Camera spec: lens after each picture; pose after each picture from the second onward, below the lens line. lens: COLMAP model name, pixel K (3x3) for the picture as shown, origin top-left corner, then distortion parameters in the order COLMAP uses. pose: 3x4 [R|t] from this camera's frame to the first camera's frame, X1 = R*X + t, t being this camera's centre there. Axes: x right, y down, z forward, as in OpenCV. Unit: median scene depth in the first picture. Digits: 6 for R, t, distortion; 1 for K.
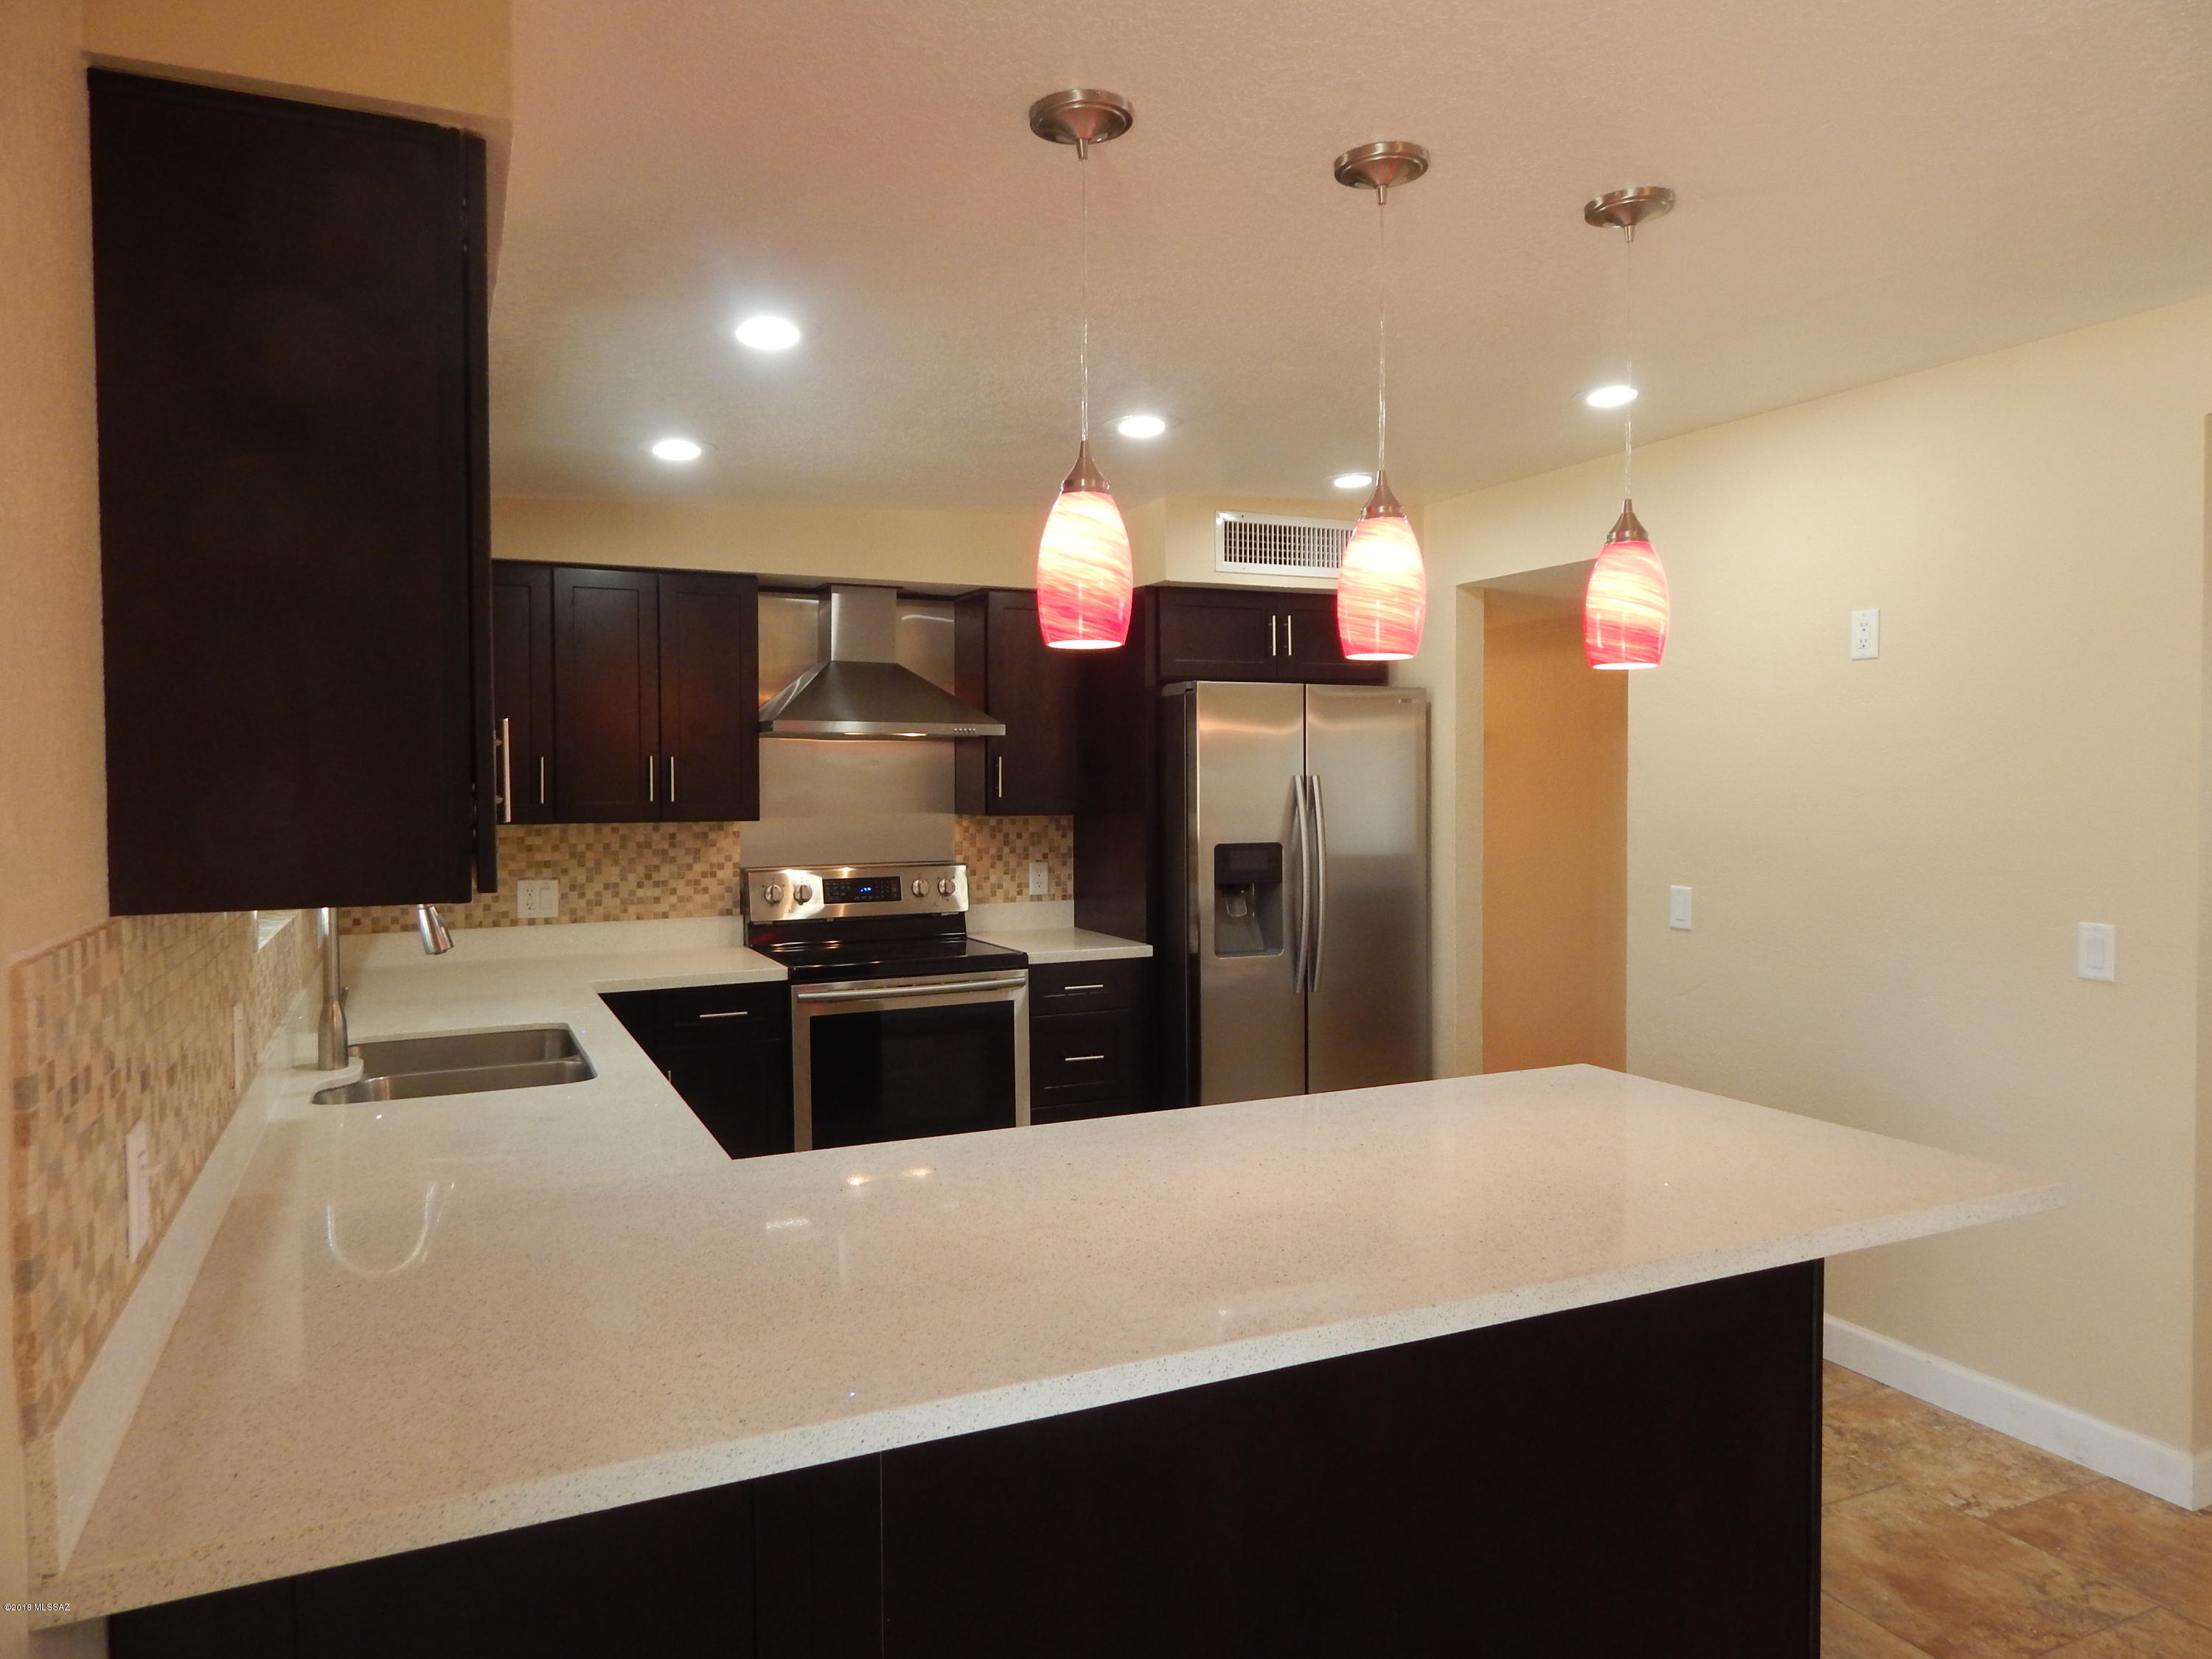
lens RADIAL K [[1459.3, 0, 1101.4], [0, 1459.3, 819.2], [0, 0, 1]] dist [0.004604, -0.003520]
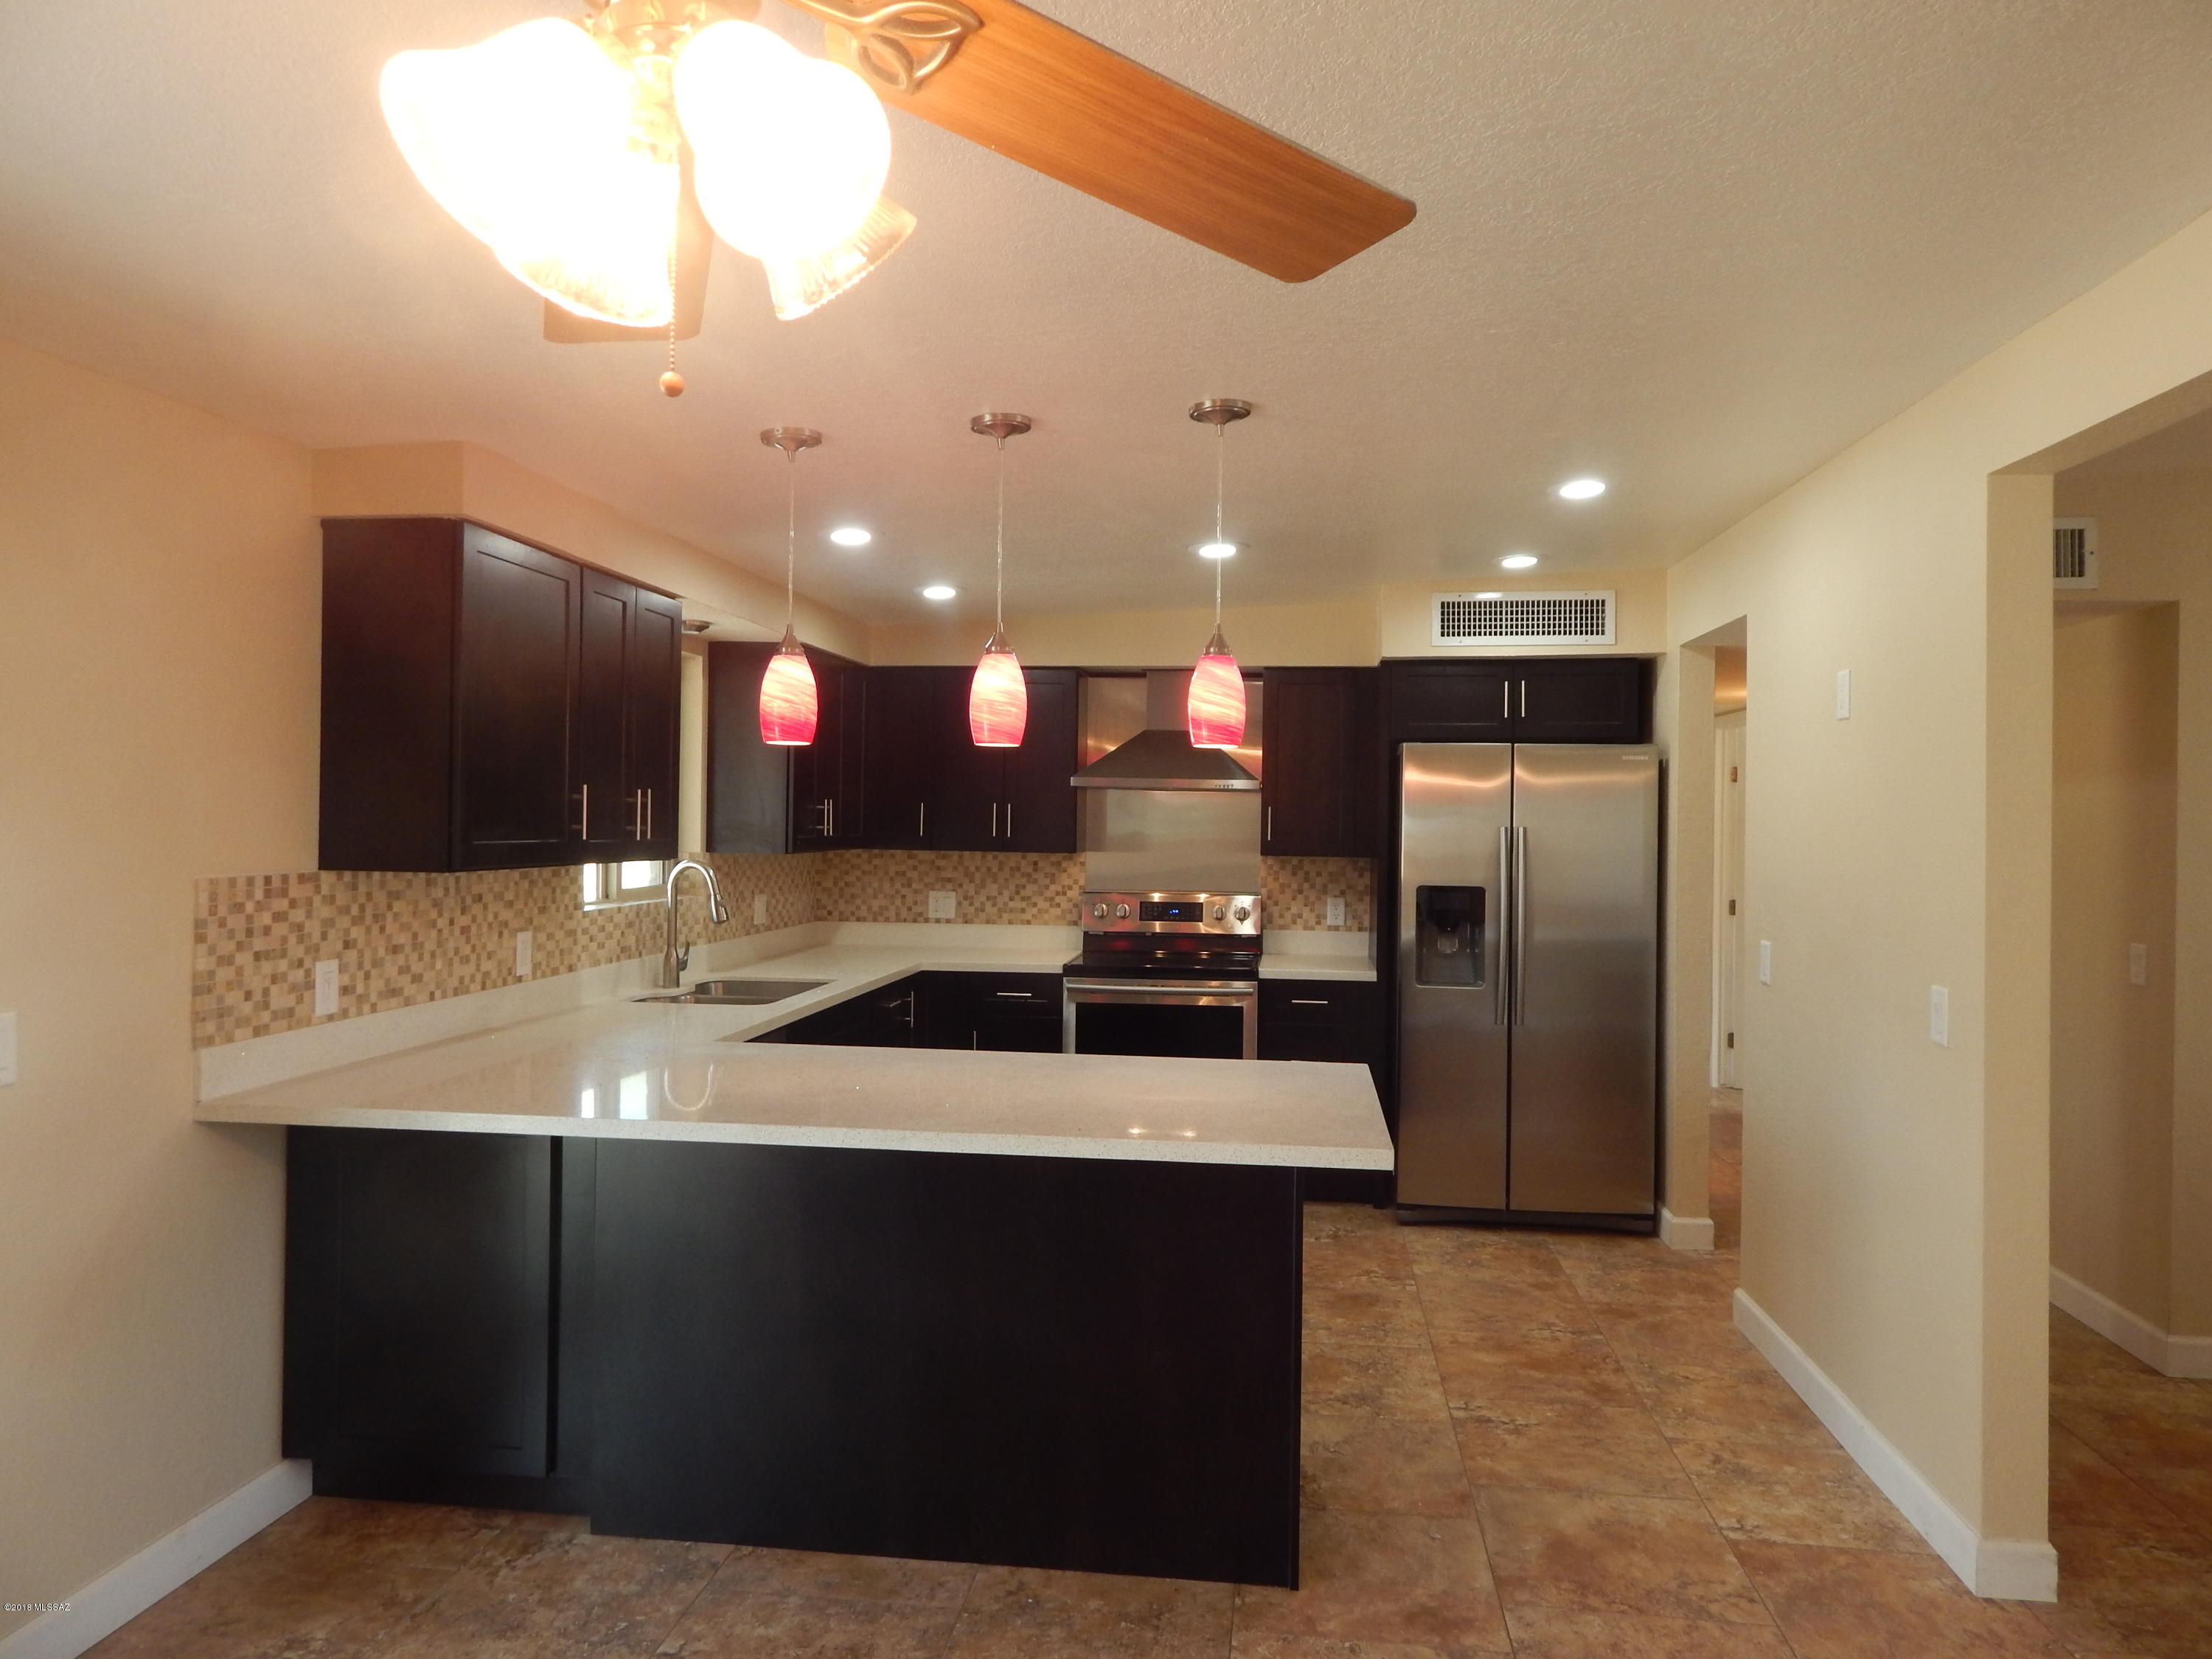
lens RADIAL K [[1459.3, 0, 1104.2], [0, 1459.3, 815.1], [0, 0, 1]] dist [0.004604, -0.003520]
pose [[0.842533, 0.014136, -0.538459, 0.479063], [-0.032176, 0.999191, -0.024115, -0.002296], [0.537683, 0.037643, 0.842306, -0.092984]]
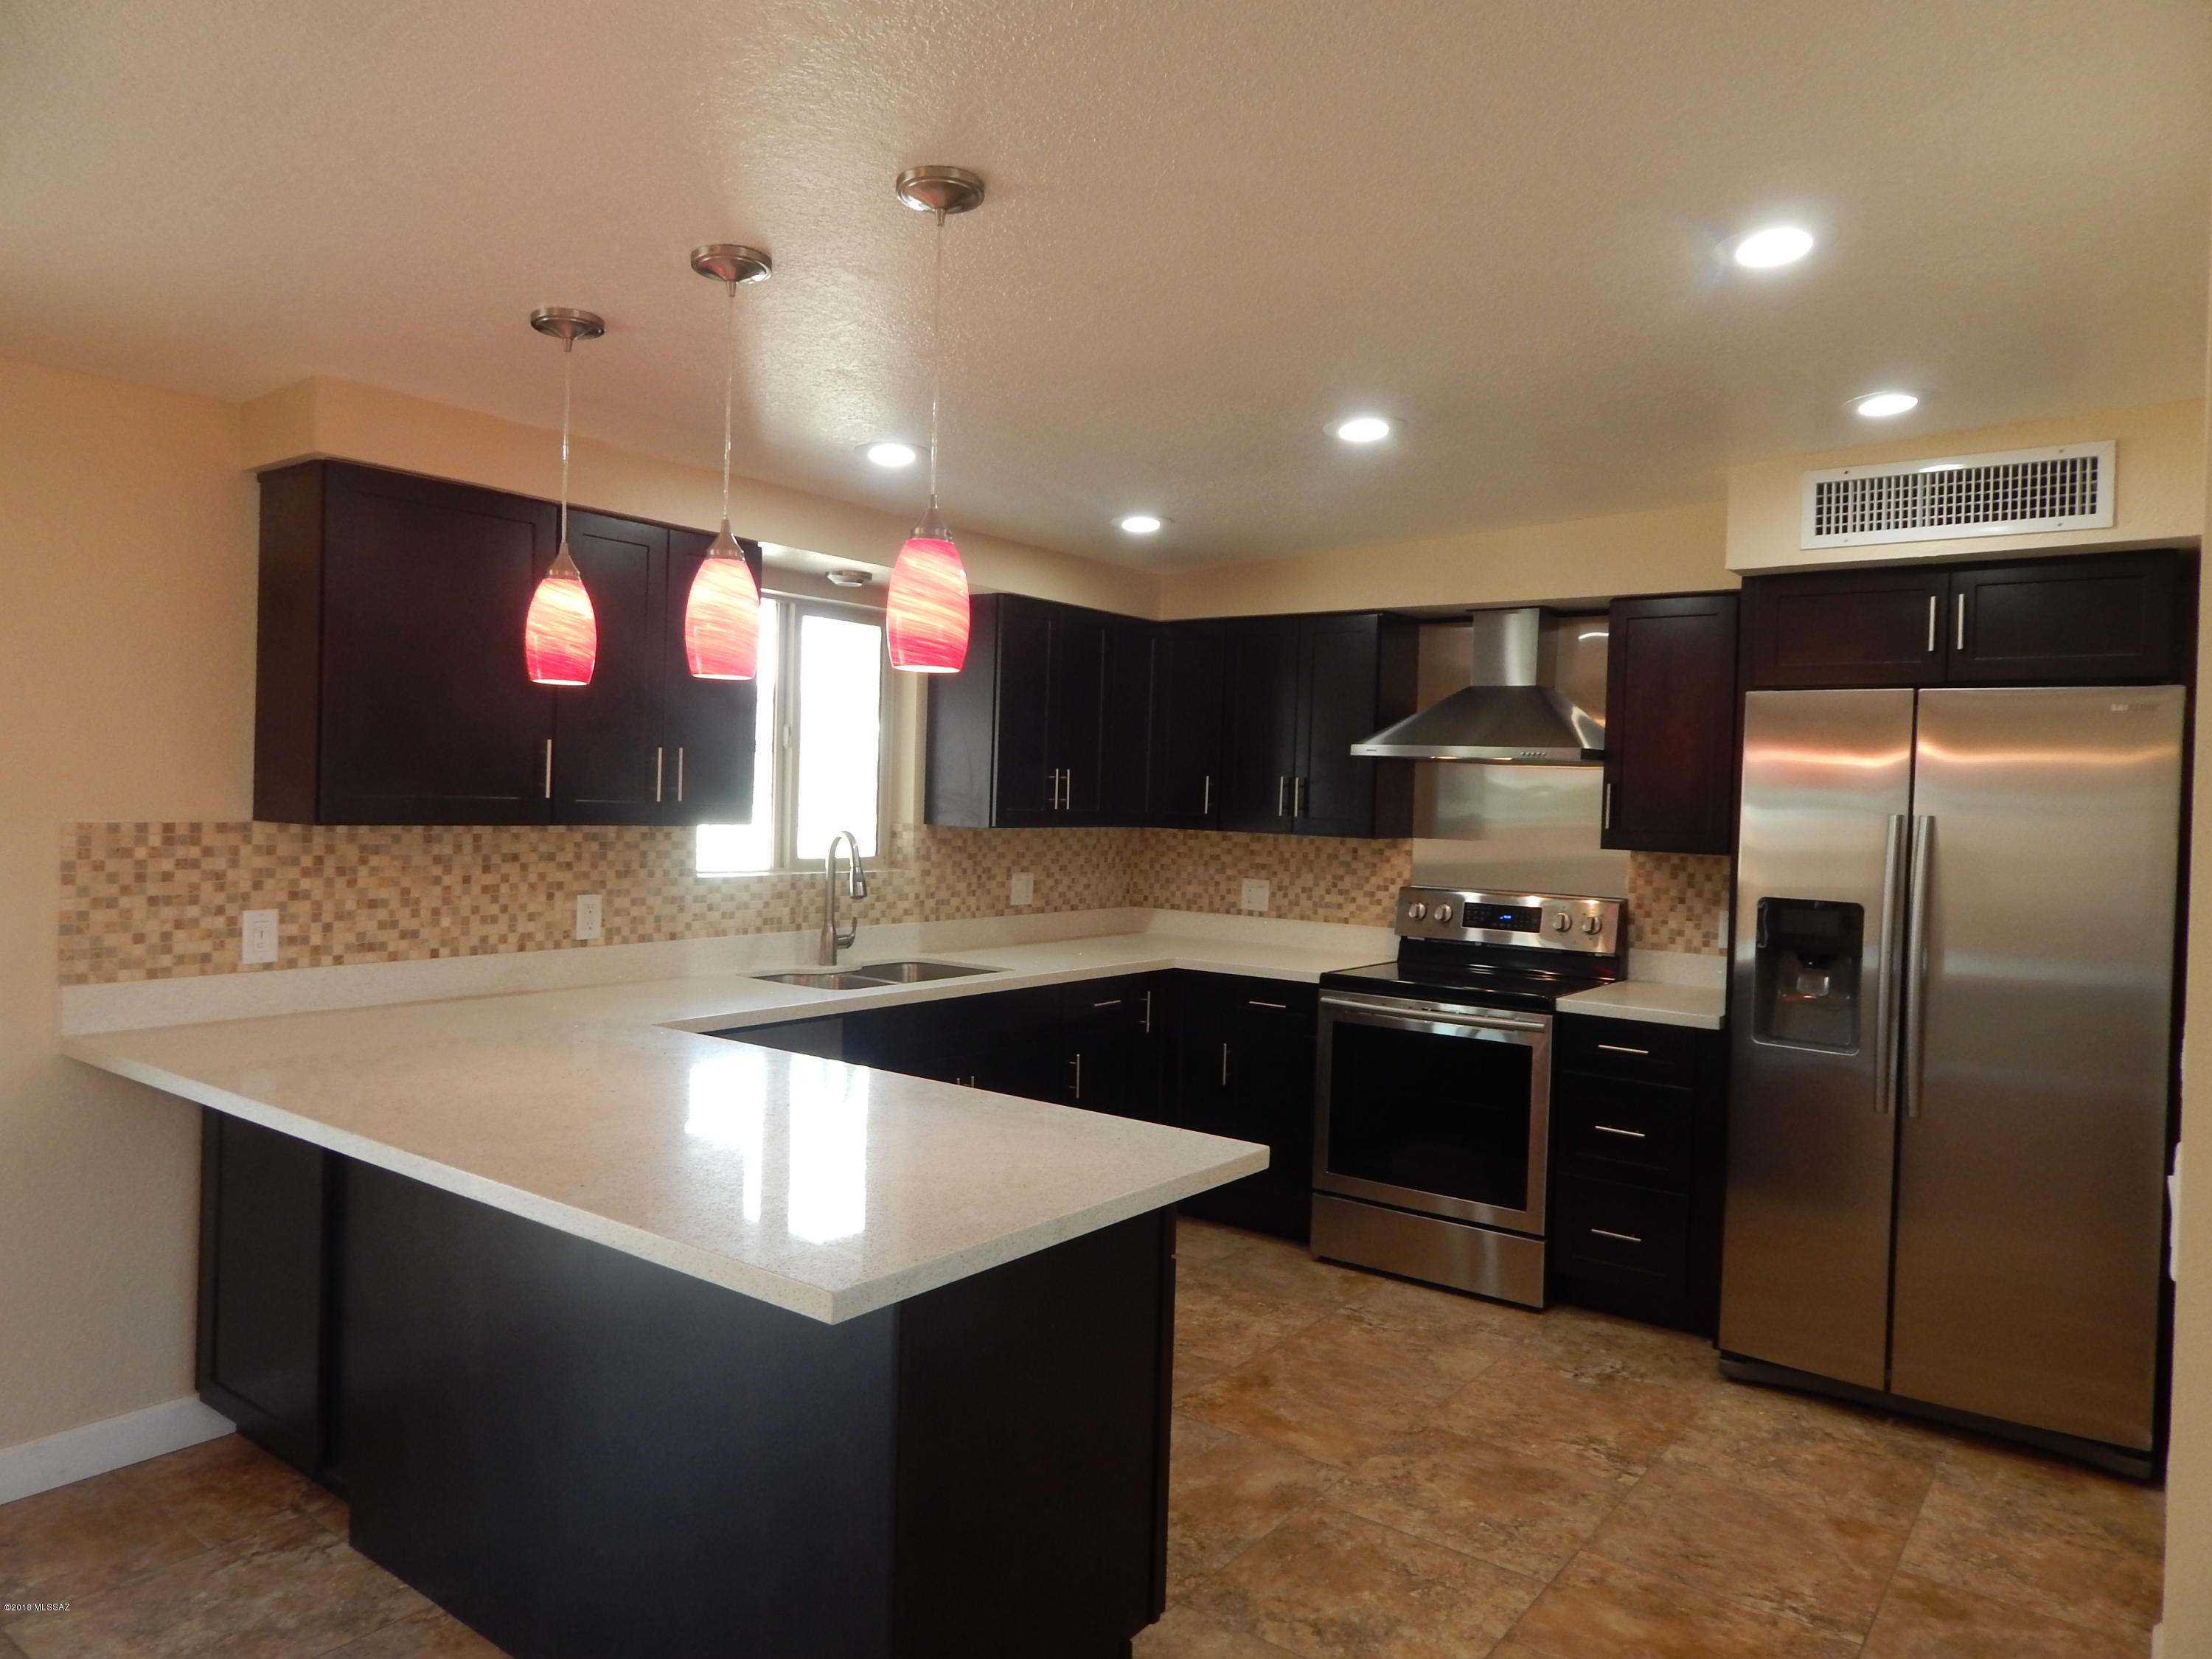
lens RADIAL K [[1459.3, 0, 1107.3], [0, 1459.3, 816.6], [0, 0, 1]] dist [0.004604, -0.003520]
pose [[0.466833, 0.033983, -0.883692, 0.601975], [-0.058160, 0.998278, 0.007665, -0.011736], [0.882431, 0.047817, 0.468006, 0.312275]]
